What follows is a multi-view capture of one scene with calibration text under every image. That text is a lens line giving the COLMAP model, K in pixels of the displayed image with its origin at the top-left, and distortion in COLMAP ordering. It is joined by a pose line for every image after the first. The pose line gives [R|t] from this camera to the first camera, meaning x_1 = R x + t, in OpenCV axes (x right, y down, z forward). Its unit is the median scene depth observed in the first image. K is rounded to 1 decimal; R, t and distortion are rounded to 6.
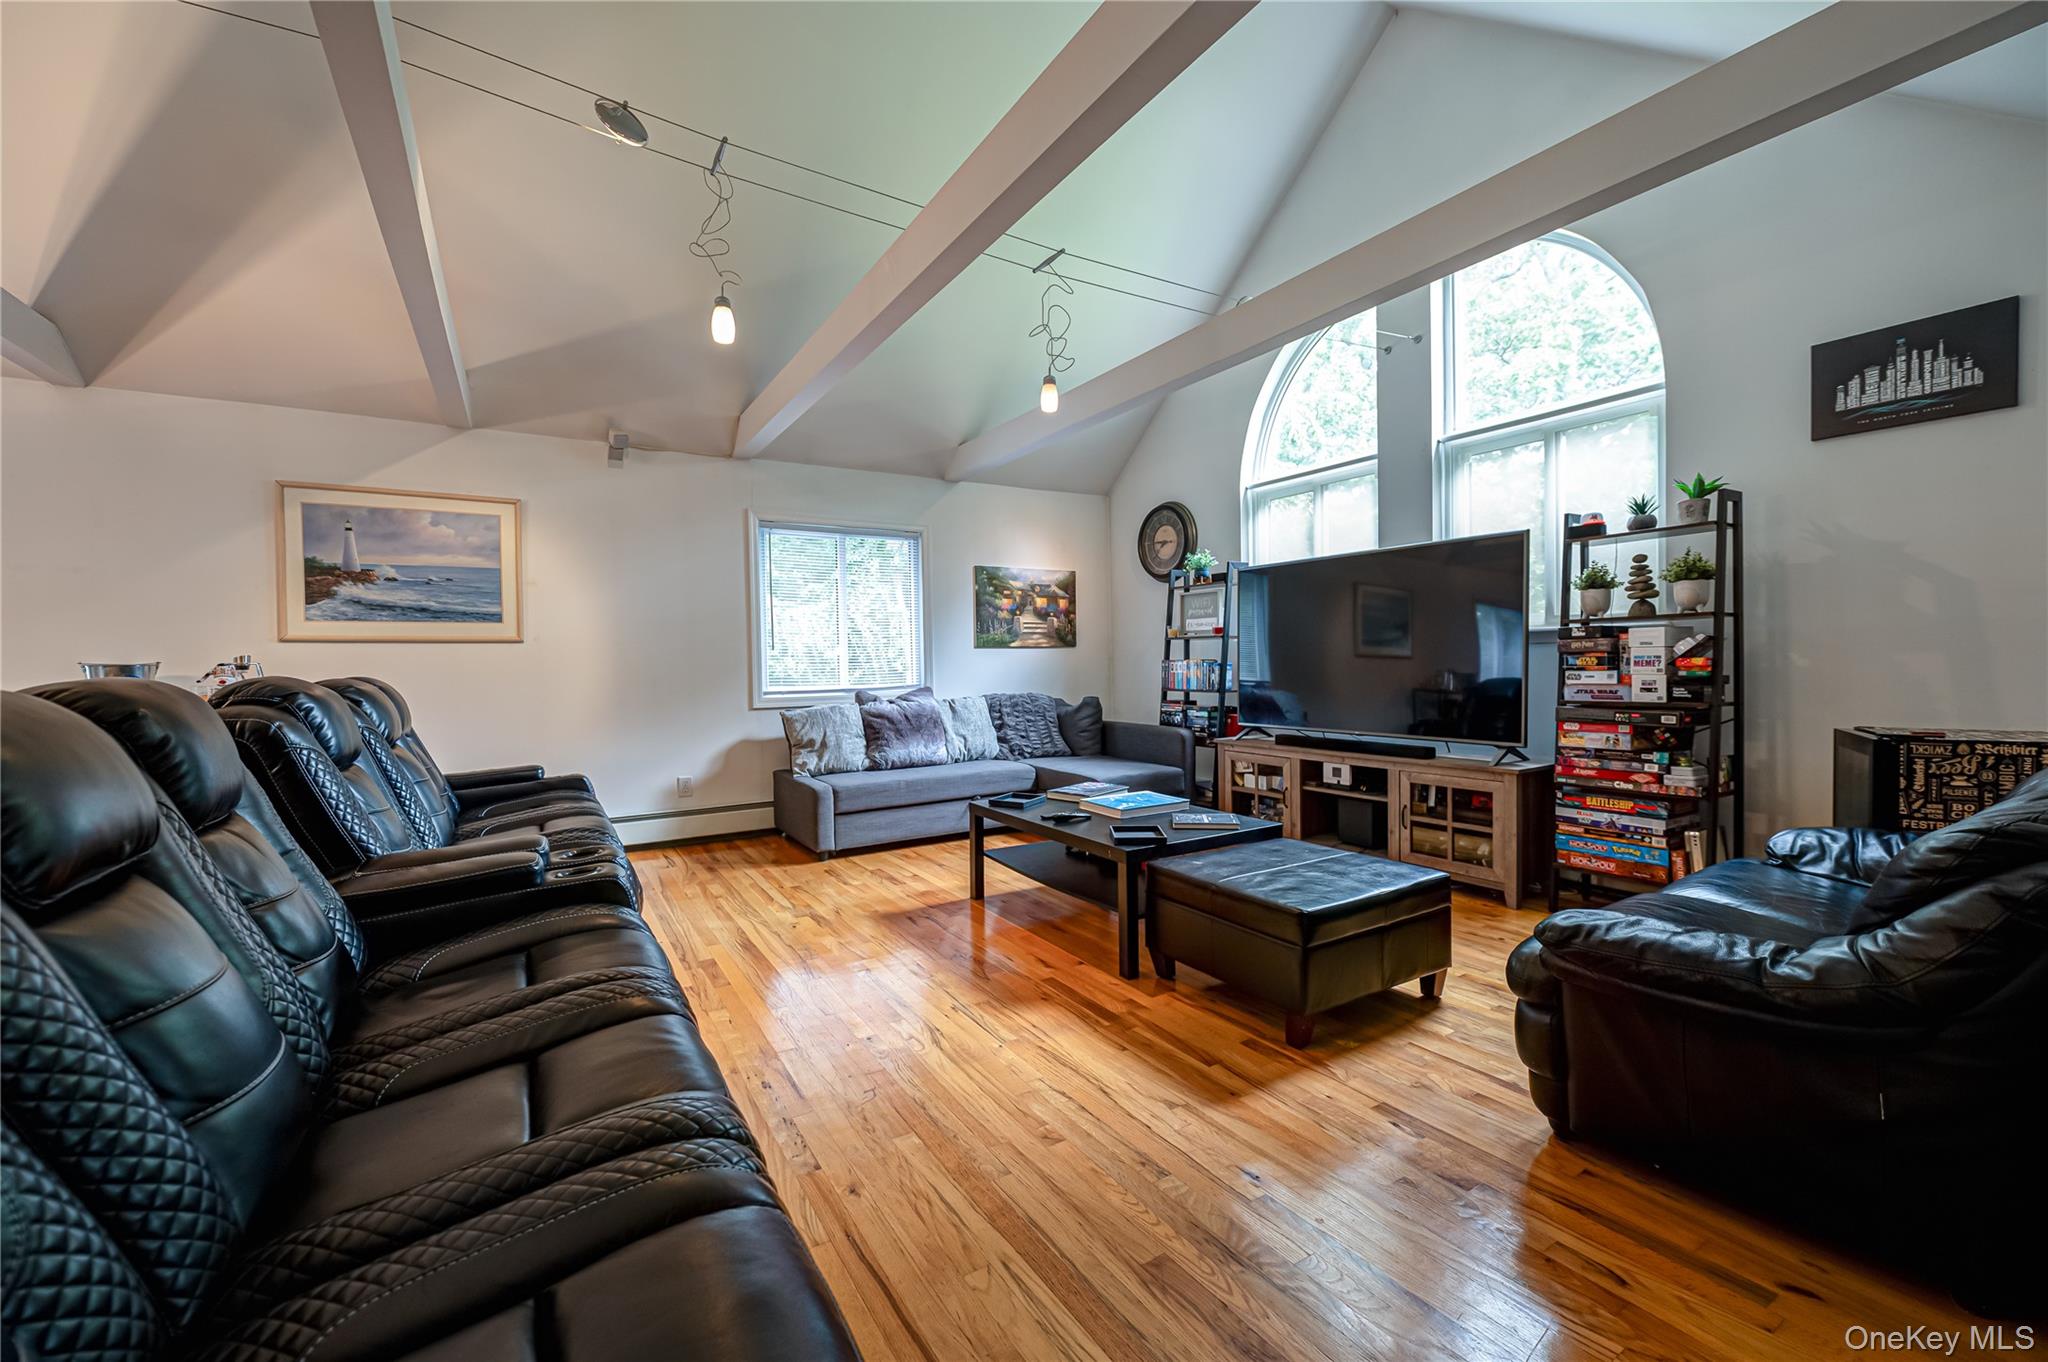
lens RADIAL K [[814.6, 0, 1015.6], [0, 814.6, 677.4], [0, 0, 1]] dist [-0.007402, -0.000507]
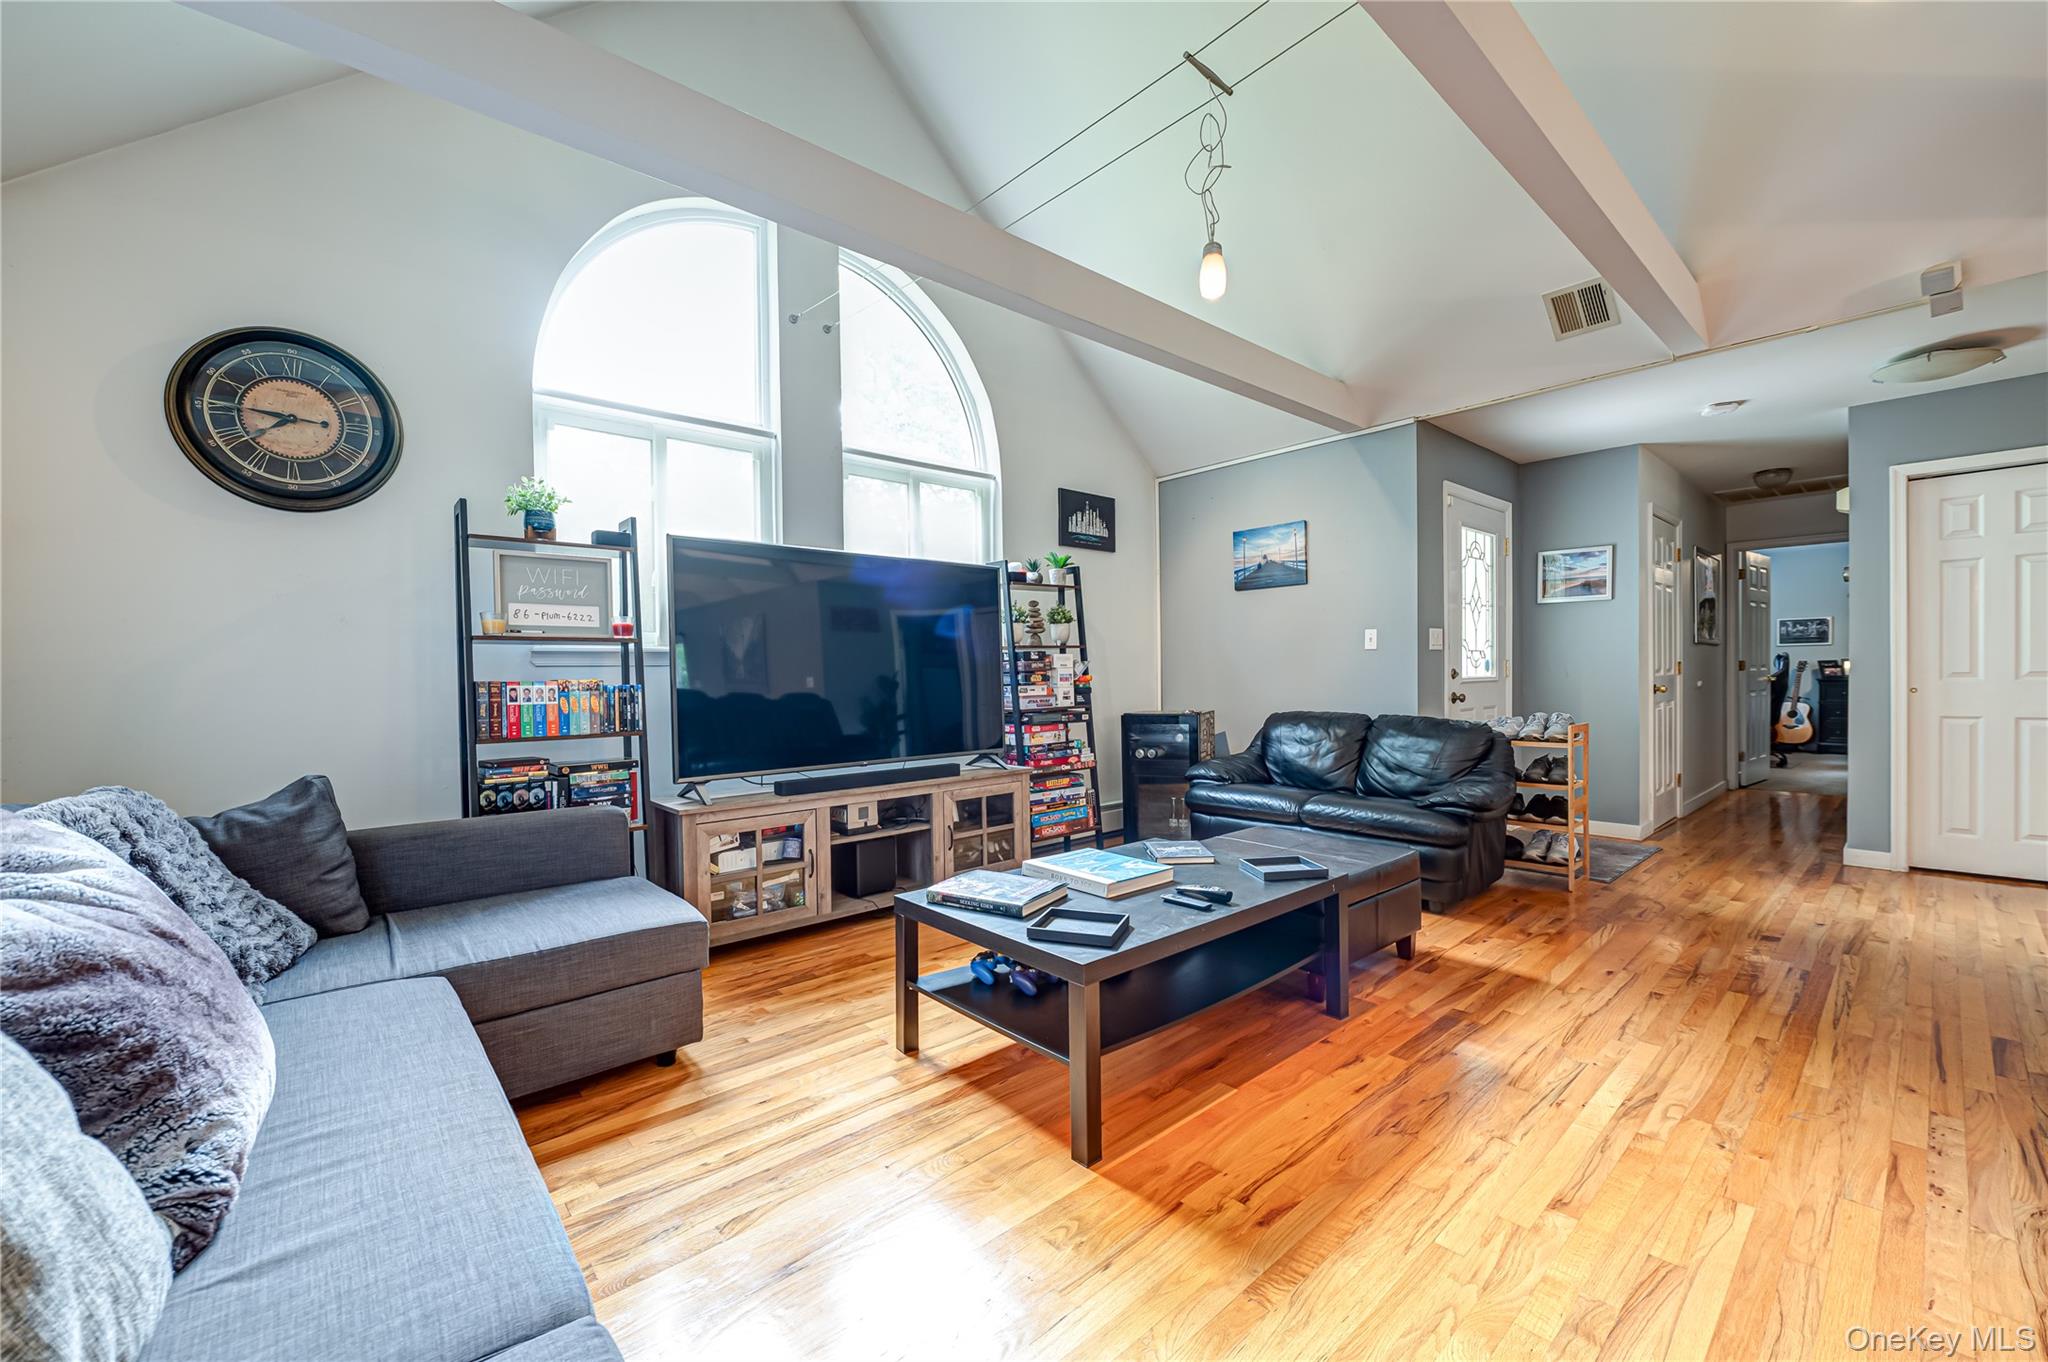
lens RADIAL K [[814.6, 0, 1021.1], [0, 814.6, 691.0], [0, 0, 1]] dist [-0.007402, -0.000507]
pose [[-0.174809, -0.003403, 0.984596, -0.469809], [0.036948, 0.999267, 0.010013, -0.010707], [-0.983909, 0.038129, -0.174555, 1.016904]]
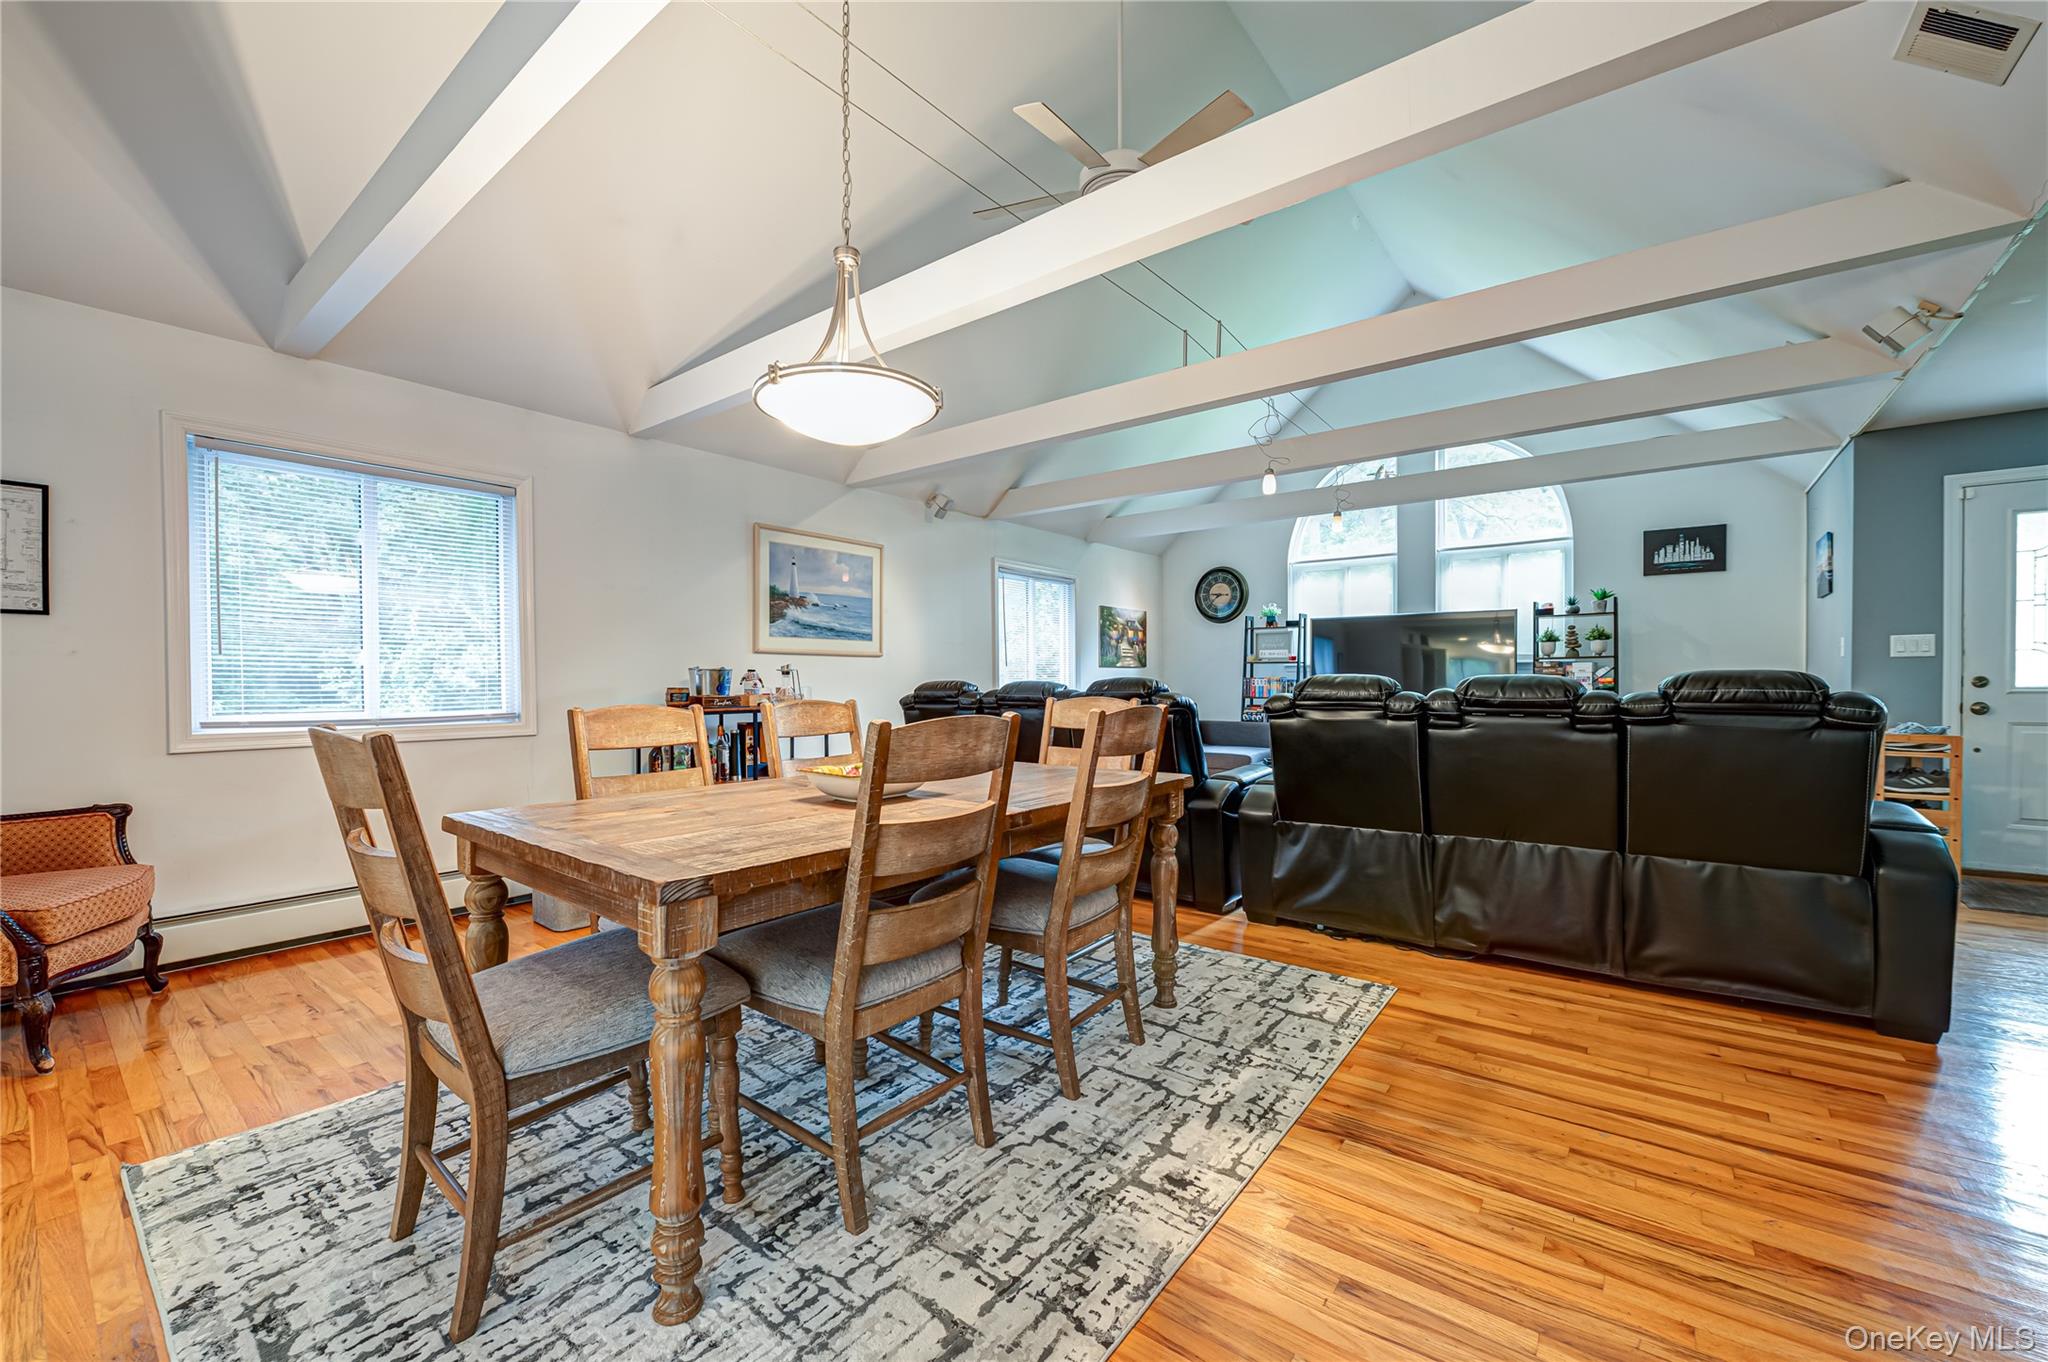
lens RADIAL K [[814.6, 0, 1016.7], [0, 814.6, 687.1], [0, 0, 1]] dist [-0.007402, -0.000507]
pose [[0.936206, 0.007962, 0.351361, -0.948717], [-0.002864, 0.999883, -0.015026, 0.025246], [-0.351439, 0.013061, 0.936120, -0.296988]]
